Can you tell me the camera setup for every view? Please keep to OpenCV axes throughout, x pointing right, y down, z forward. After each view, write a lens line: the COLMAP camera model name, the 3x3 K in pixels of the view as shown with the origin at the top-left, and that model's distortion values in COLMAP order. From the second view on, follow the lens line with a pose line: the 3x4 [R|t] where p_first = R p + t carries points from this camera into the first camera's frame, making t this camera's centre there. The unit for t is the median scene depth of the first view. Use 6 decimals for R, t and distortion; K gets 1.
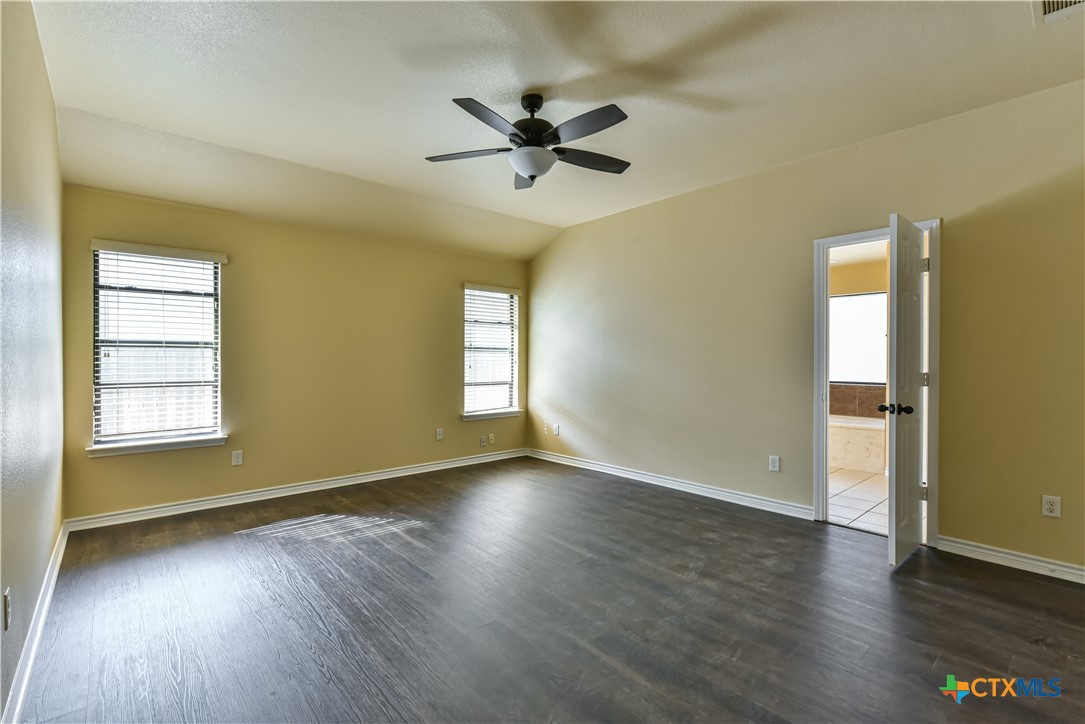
lens RADIAL K [[494.6, 0, 537.9], [0, 494.6, 363.2], [0, 0, 1]] dist [0.002237, -0.000654]
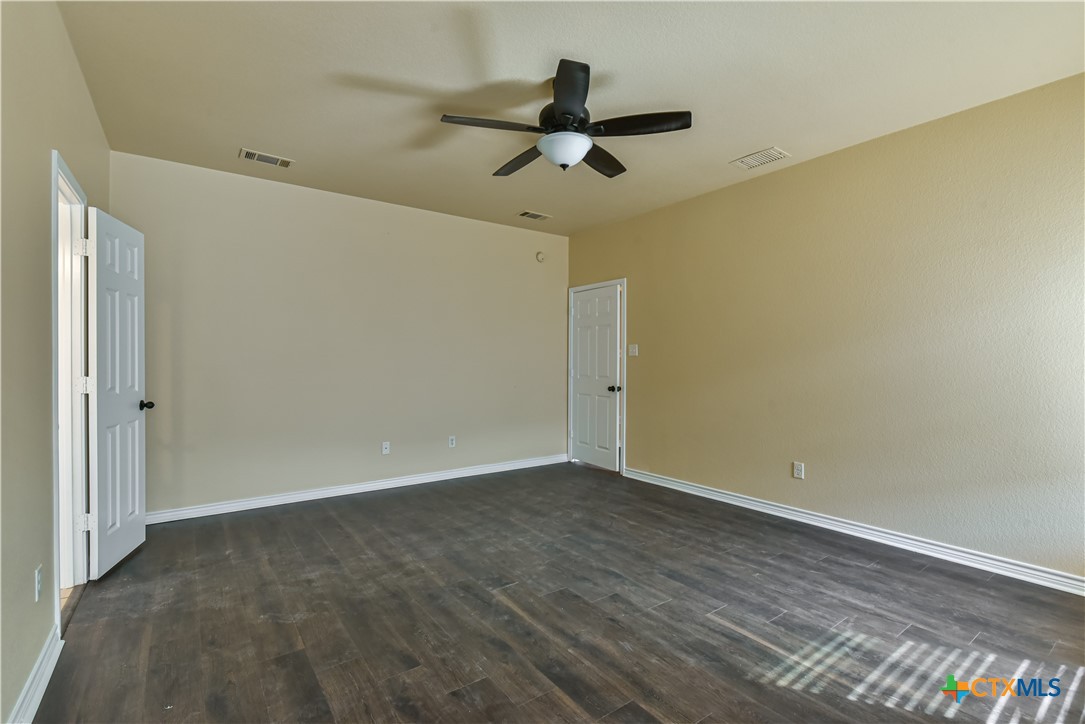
lens RADIAL K [[494.6, 0, 544.5], [0, 494.6, 362.3], [0, 0, 1]] dist [0.002237, -0.000654]
pose [[-0.996372, -0.000933, 0.085103, -0.047572], [0.000285, 0.999898, 0.014304, -0.014306], [-0.085107, 0.014276, -0.996270, 1.670176]]
